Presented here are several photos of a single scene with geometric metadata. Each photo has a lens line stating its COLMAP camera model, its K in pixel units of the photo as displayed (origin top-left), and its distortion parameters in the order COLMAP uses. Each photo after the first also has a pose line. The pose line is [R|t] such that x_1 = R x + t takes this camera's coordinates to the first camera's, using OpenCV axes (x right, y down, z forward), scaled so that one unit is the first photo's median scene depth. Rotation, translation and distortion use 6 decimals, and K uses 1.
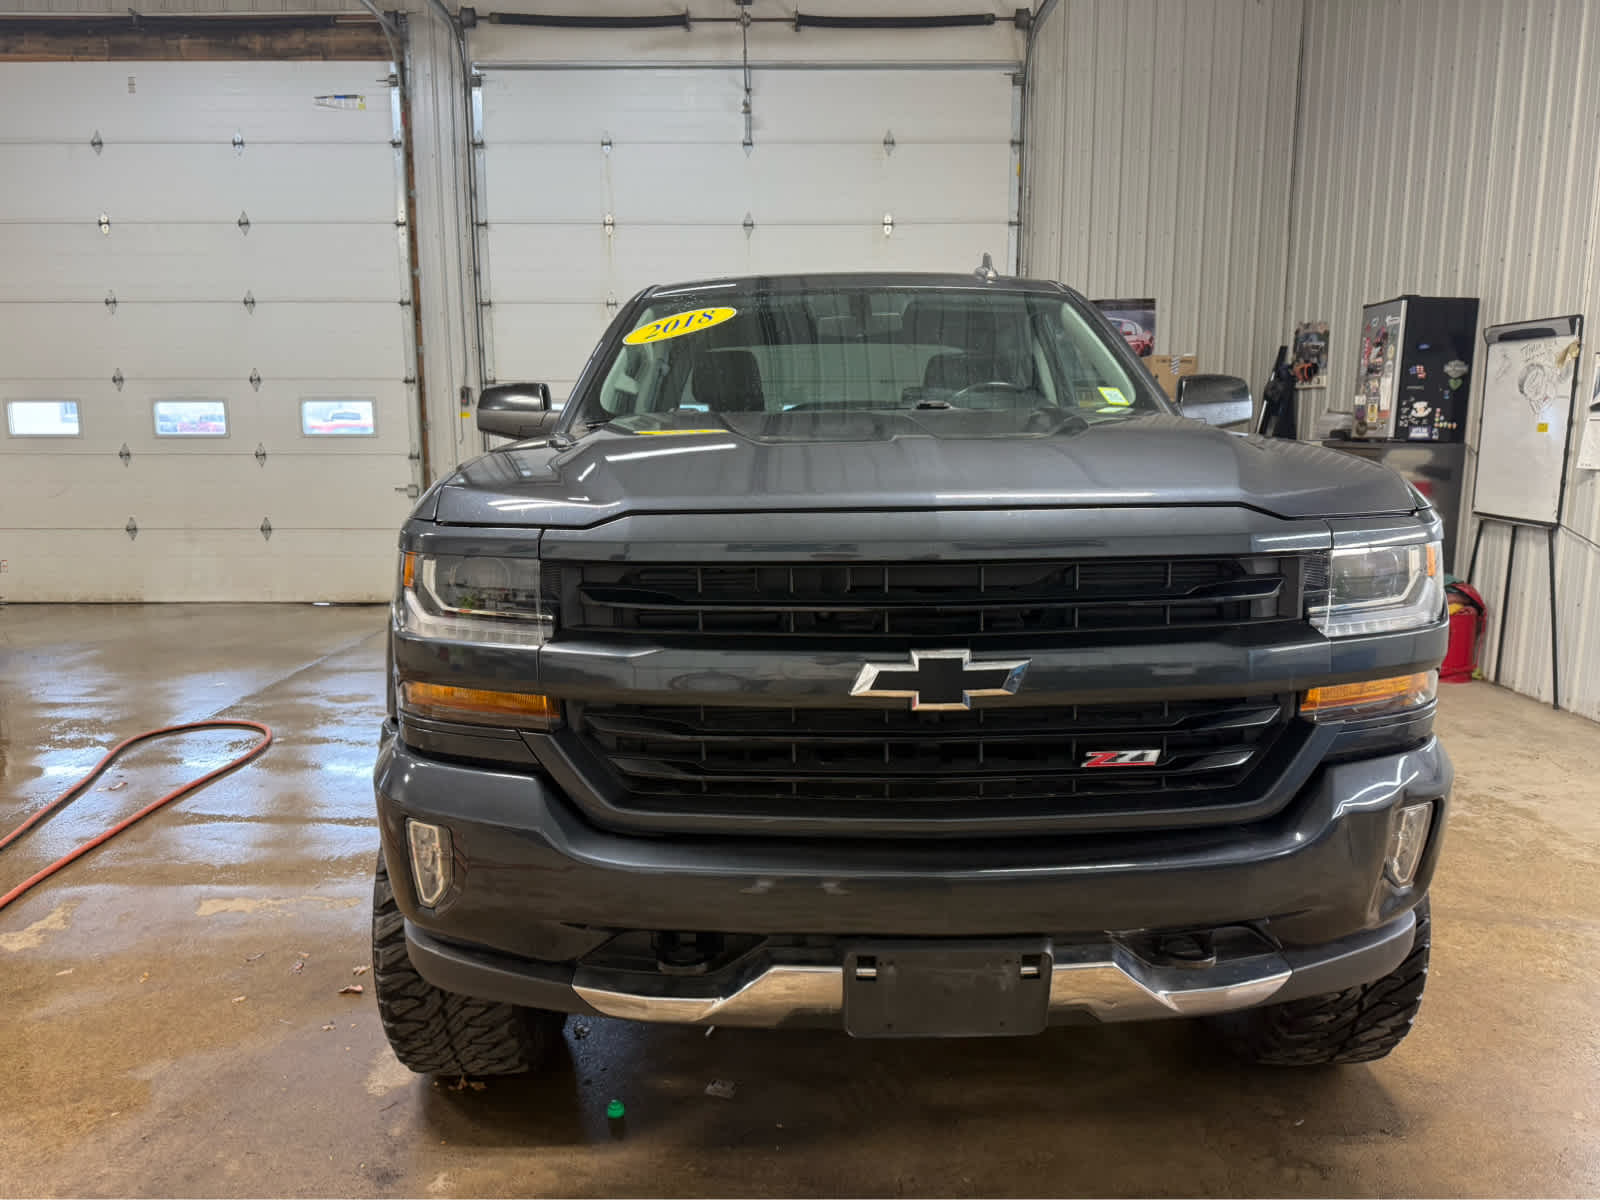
lens RADIAL K [[1123.5, 0, 800.0], [0, 1123.5, 600.0], [0, 0, 1]] dist [0.004960, -0.007263]
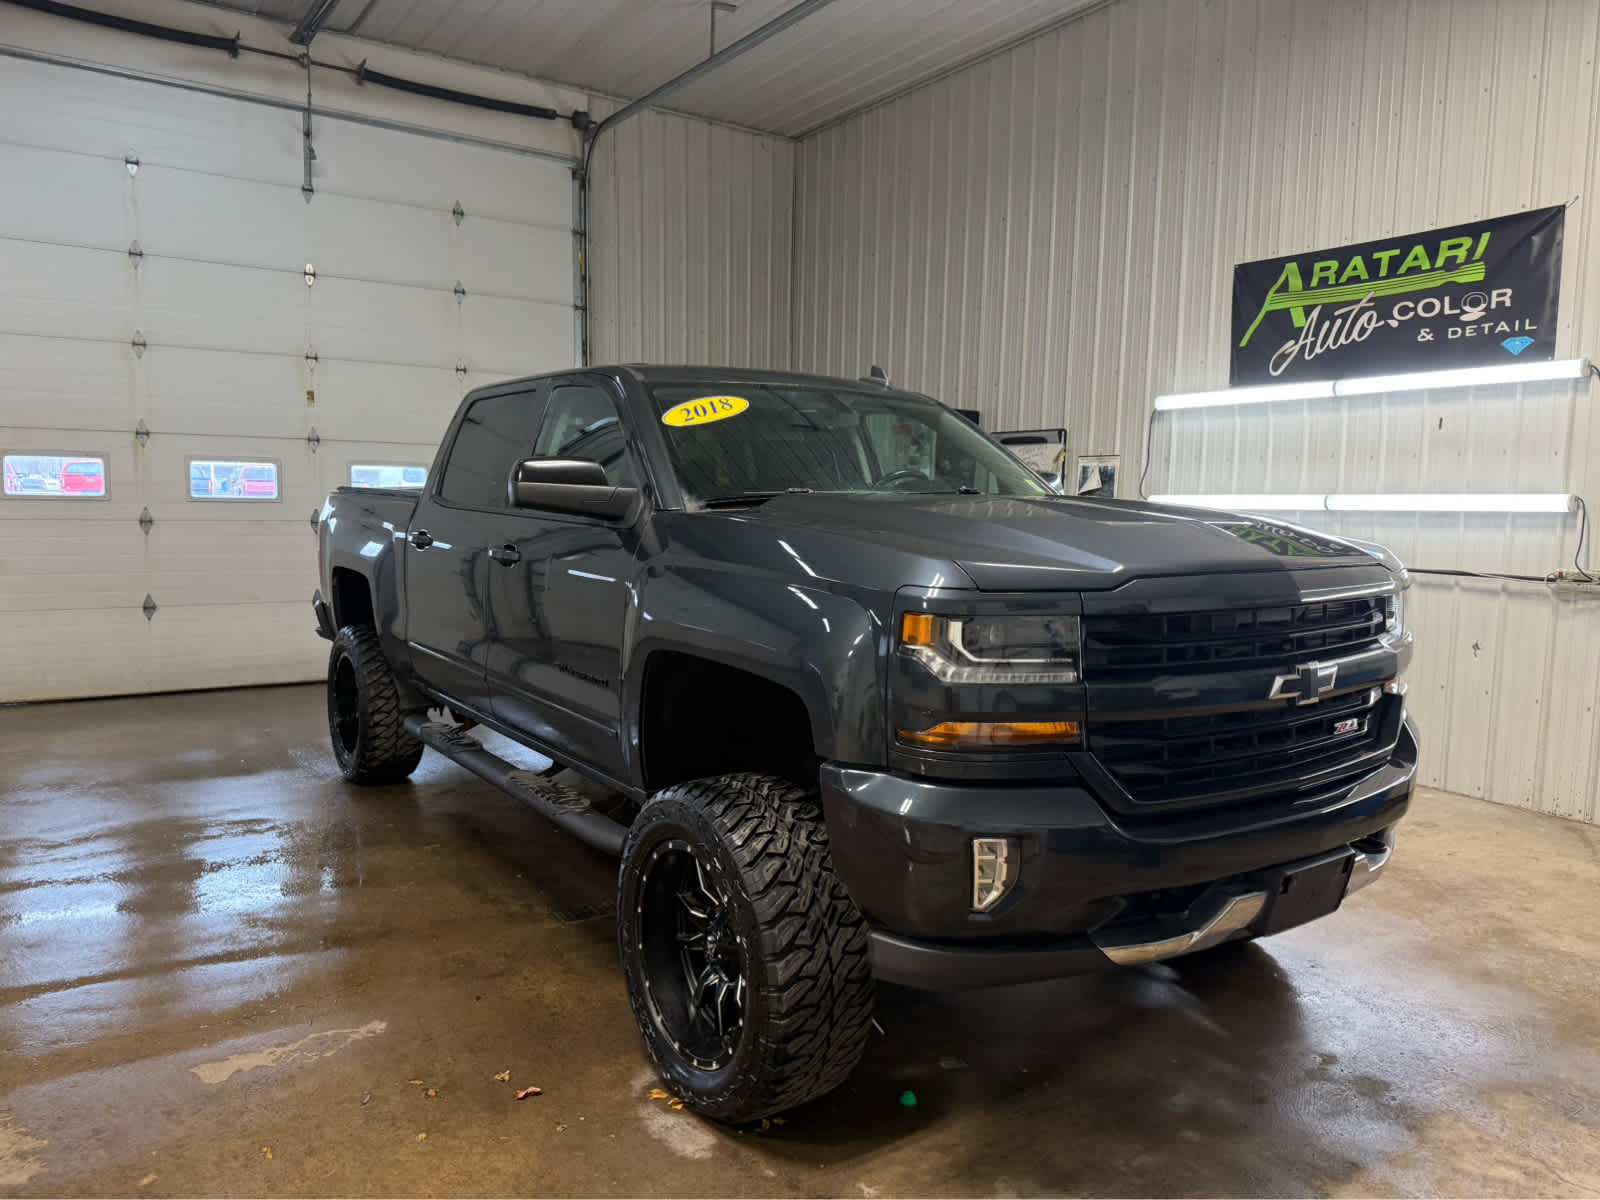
lens RADIAL K [[1123.5, 0, 800.0], [0, 1123.5, 600.0], [0, 0, 1]] dist [0.004960, -0.007263]
pose [[0.829966, -0.030284, 0.556991, -0.351506], [0.062586, 0.997276, -0.039035, -0.006583], [-0.554292, 0.067258, 0.829601, 0.032432]]
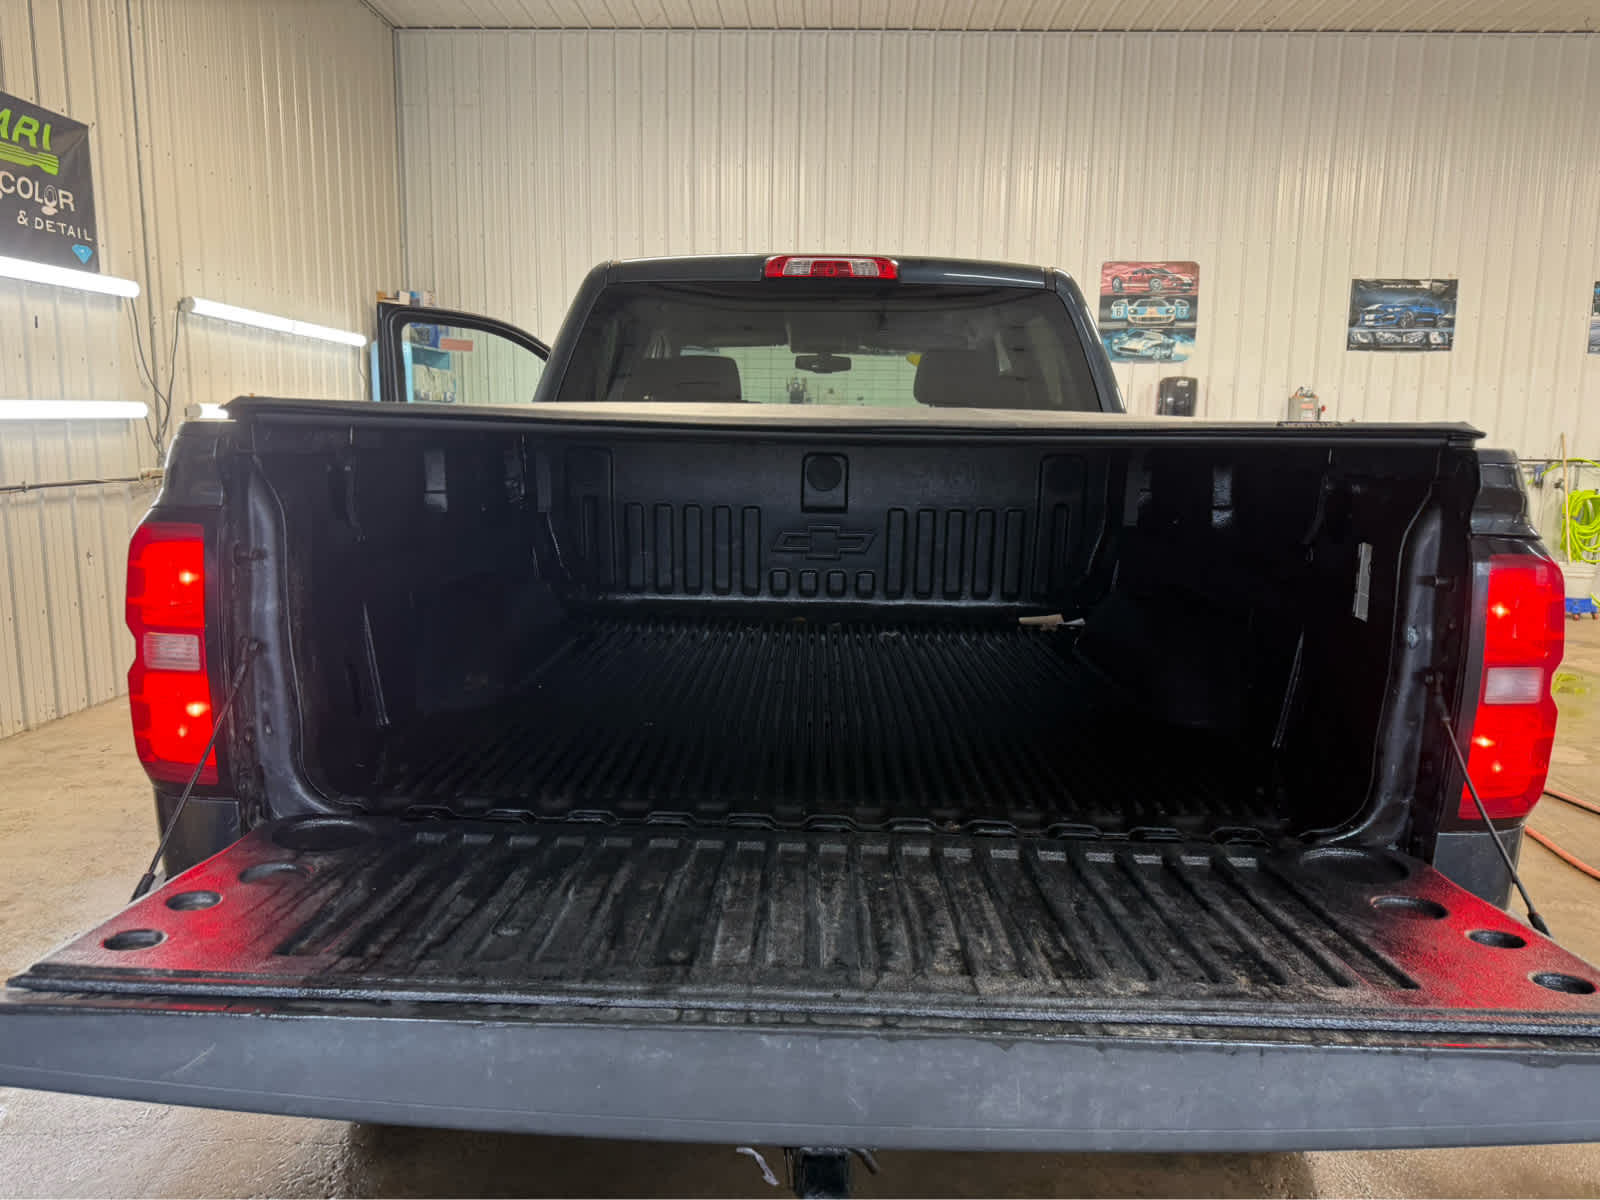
lens RADIAL K [[1083.6, 0, 801.2], [0, 1083.6, 567.6], [0, 0, 1]] dist [0.143286, -0.135754]
pose [[-0.999229, -0.015261, 0.036171, 0.025241], [-0.004740, 0.961510, 0.274728, -0.226354], [-0.038971, 0.274344, -0.960842, 1.433947]]
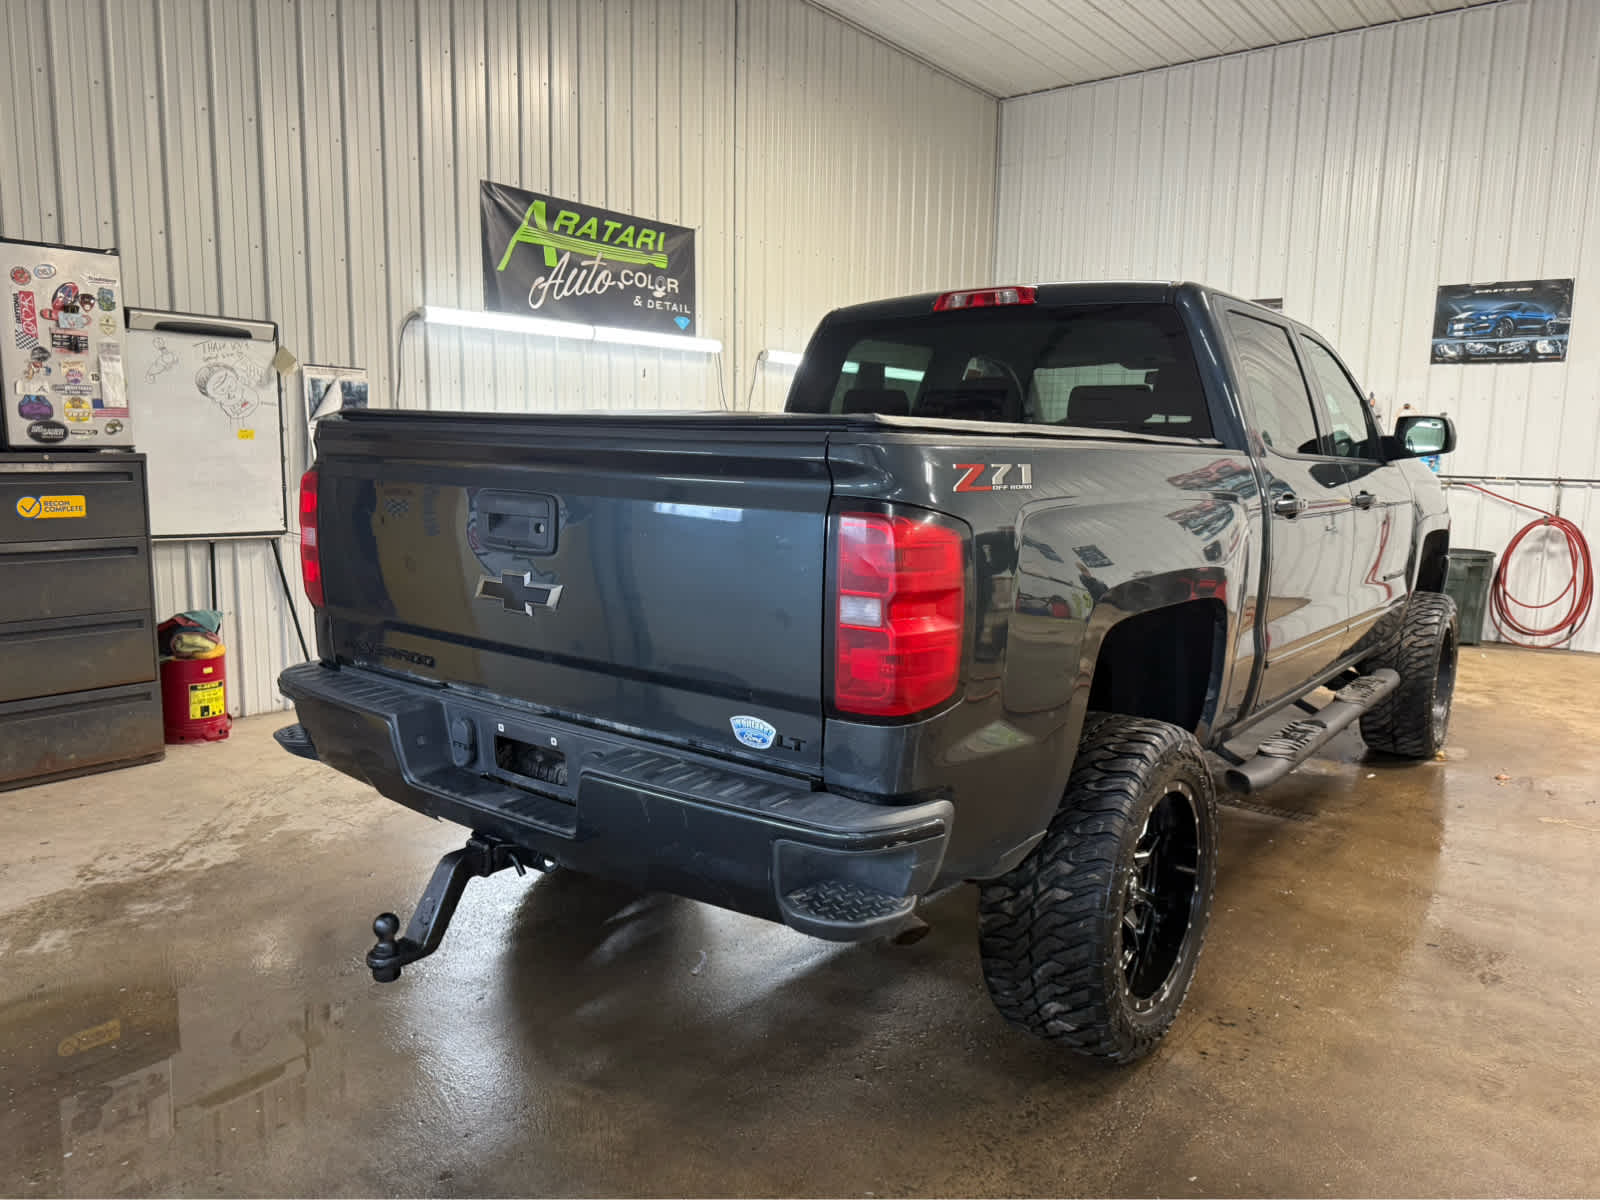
lens RADIAL K [[1119.7, 0, 796.8], [0, 1119.7, 631.6], [0, 0, 1]] dist [-0.007828, 0.000051]
pose [[-0.771146, -0.123691, 0.624528, -0.303249], [0.068824, 0.959001, 0.274917, -0.221970], [-0.632928, 0.254984, -0.731017, 1.441784]]
